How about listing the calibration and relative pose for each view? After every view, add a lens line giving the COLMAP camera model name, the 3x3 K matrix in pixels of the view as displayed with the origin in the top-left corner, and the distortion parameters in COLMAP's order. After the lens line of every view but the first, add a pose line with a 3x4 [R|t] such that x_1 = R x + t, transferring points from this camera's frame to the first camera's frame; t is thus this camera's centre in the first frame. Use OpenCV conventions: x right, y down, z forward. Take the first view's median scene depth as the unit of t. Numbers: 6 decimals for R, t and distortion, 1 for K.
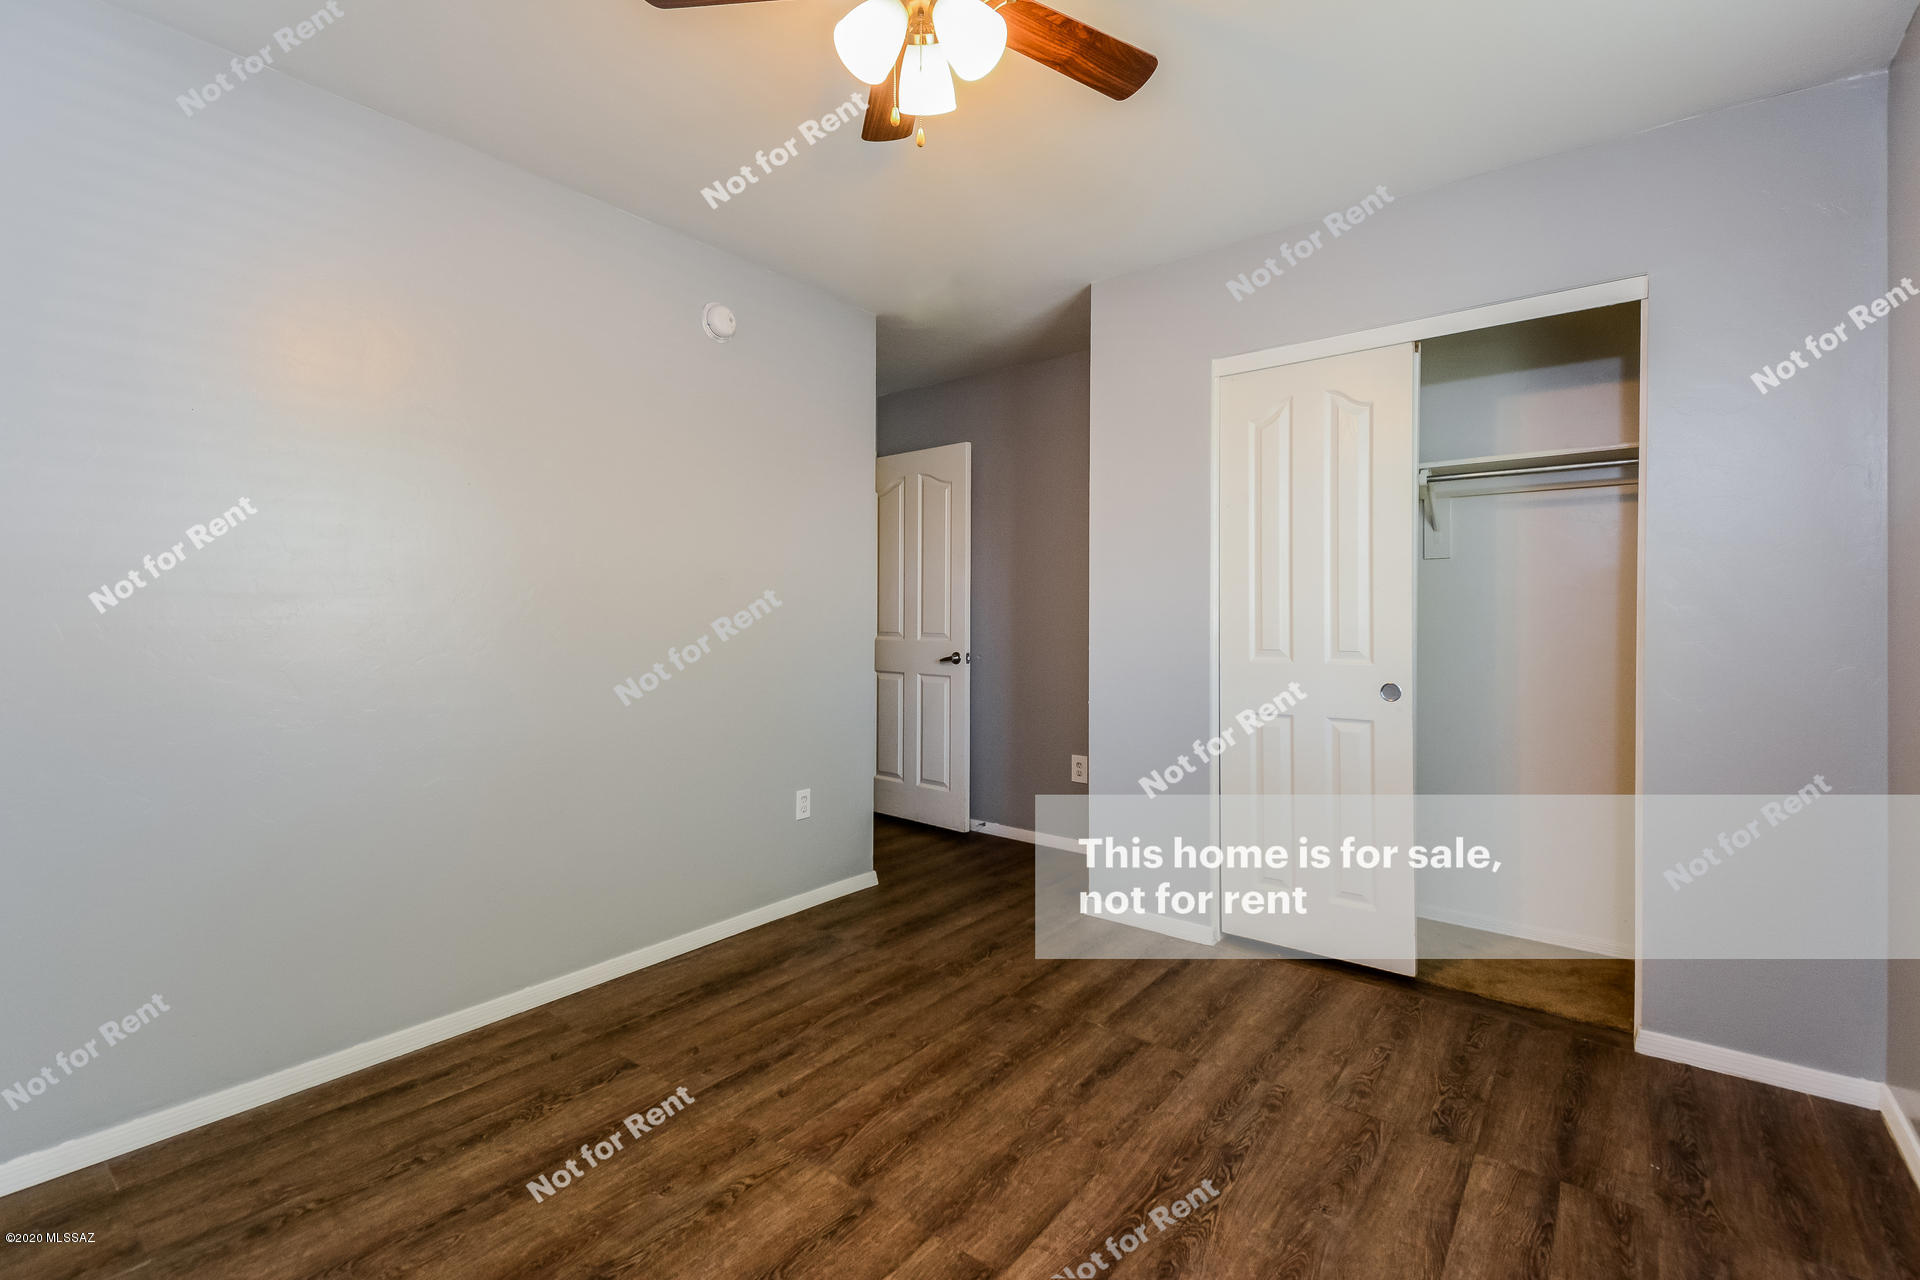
lens RADIAL K [[837.6, 0, 964.3], [0, 837.6, 622.4], [0, 0, 1]] dist [0.032957, -0.022131]
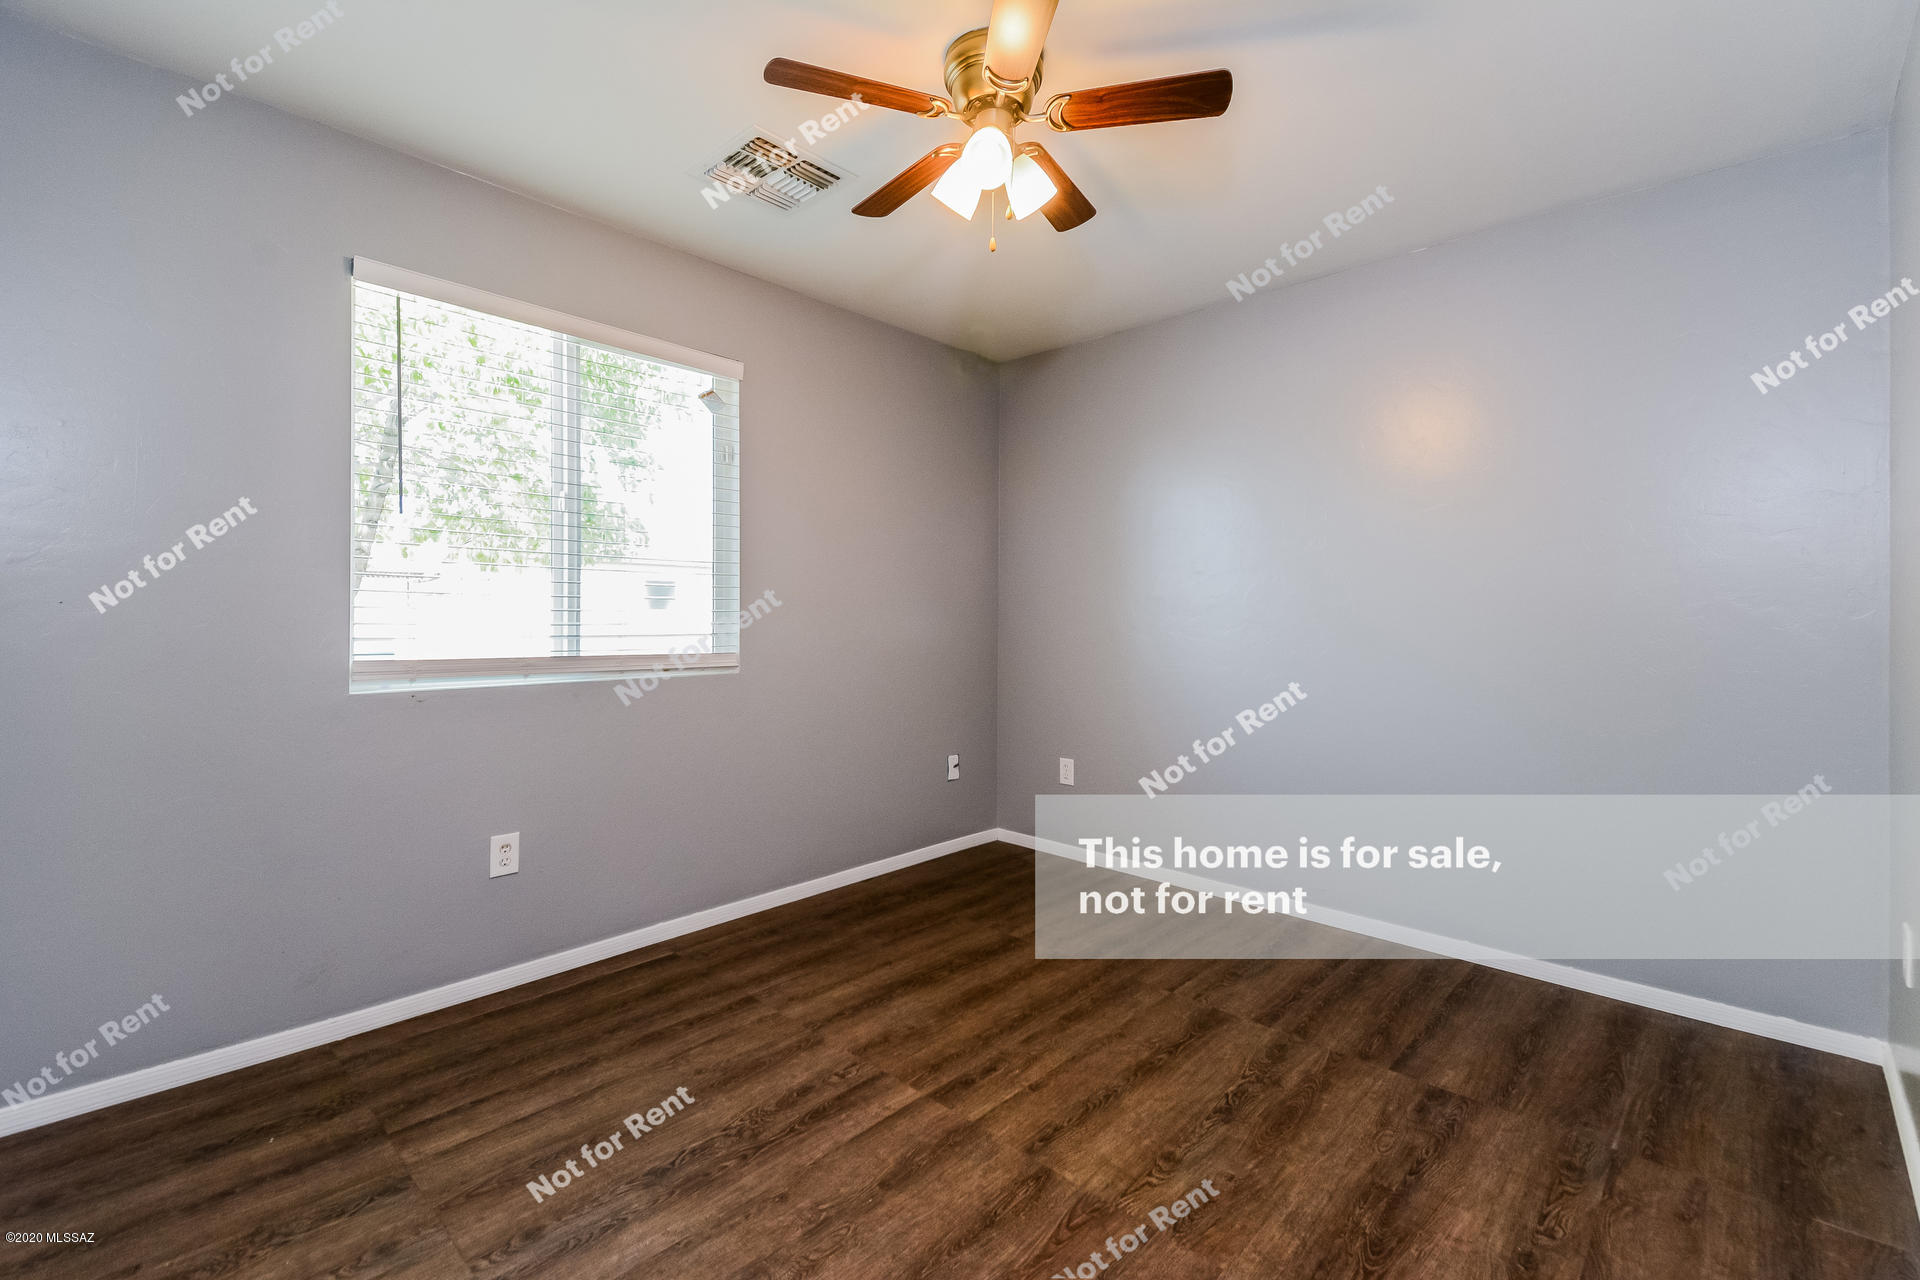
lens RADIAL K [[837.6, 0, 964.3], [0, 837.6, 622.4], [0, 0, 1]] dist [0.032957, -0.022131]
pose [[-0.995426, -0.010798, 0.094925, -0.118921], [-0.009464, 0.999850, 0.014493, -0.011813], [-0.095067, 0.013528, -0.995379, 1.984748]]
